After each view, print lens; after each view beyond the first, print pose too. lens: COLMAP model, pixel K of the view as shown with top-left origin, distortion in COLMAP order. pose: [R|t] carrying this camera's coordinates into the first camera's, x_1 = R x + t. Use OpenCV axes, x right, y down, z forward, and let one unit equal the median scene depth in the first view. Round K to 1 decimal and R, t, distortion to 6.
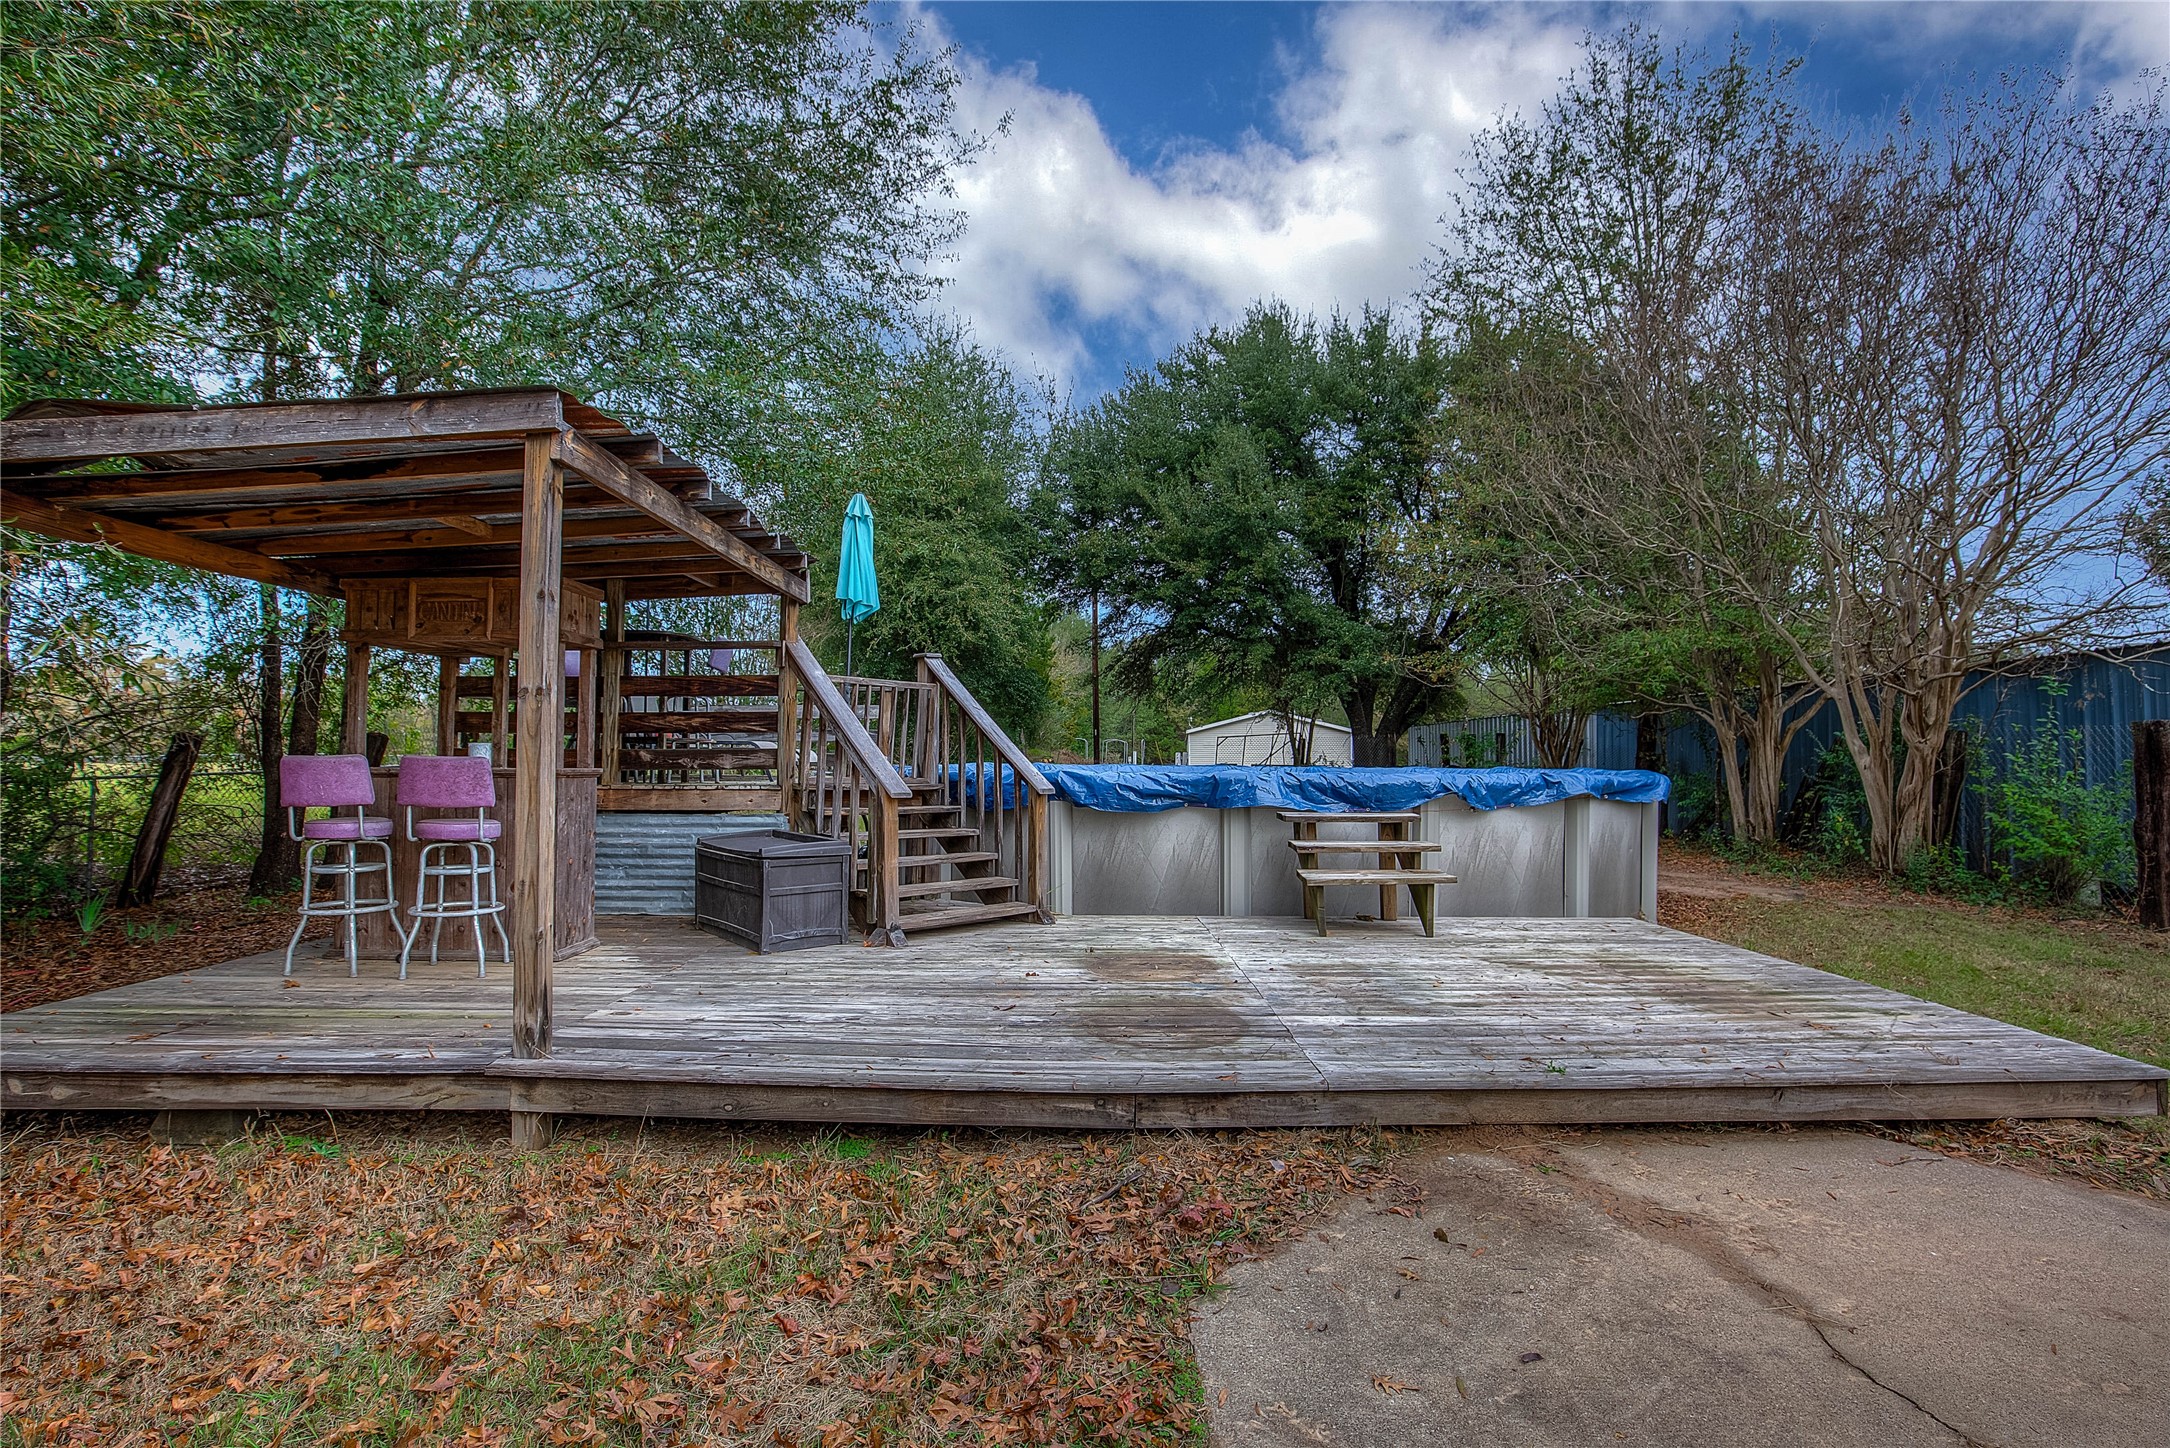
lens RADIAL K [[991.0, 0, 1085.0], [0, 991.0, 724.0], [0, 0, 1]] dist [-0.002365, 0.000048]
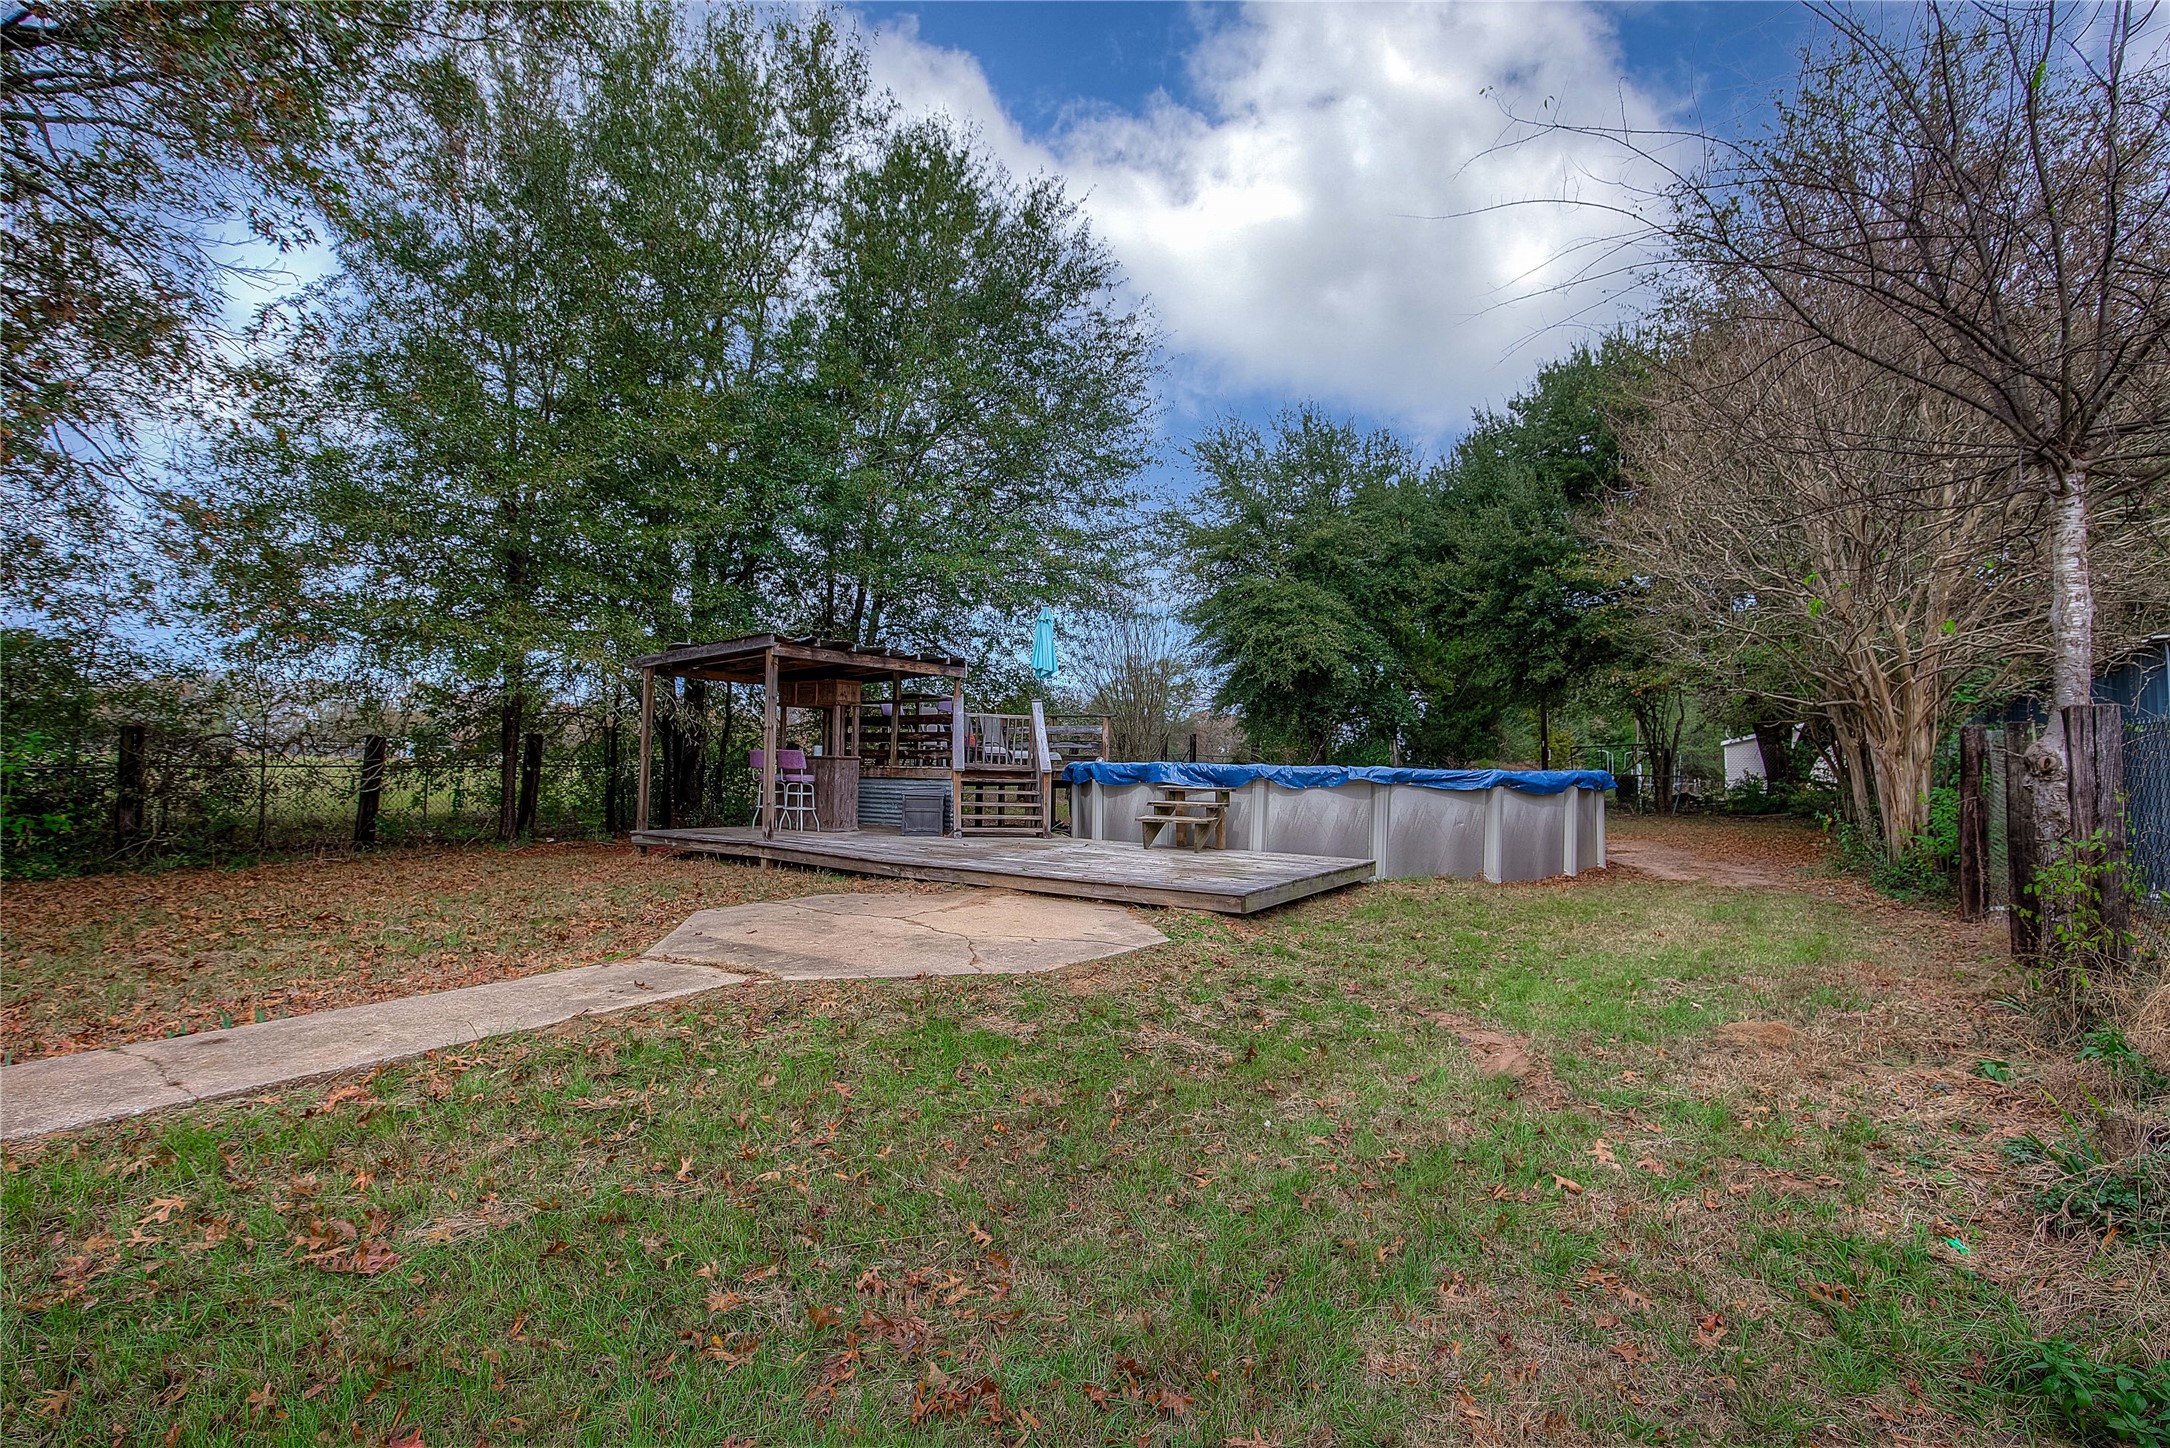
lens RADIAL K [[991.0, 0, 1085.0], [0, 991.0, 724.0], [0, 0, 1]] dist [-0.002365, 0.000048]
pose [[0.831921, -0.008772, -0.554824, 1.059647], [0.001473, 0.999906, -0.013599, 0.000425], [0.554892, 0.010496, 0.831856, -0.559860]]
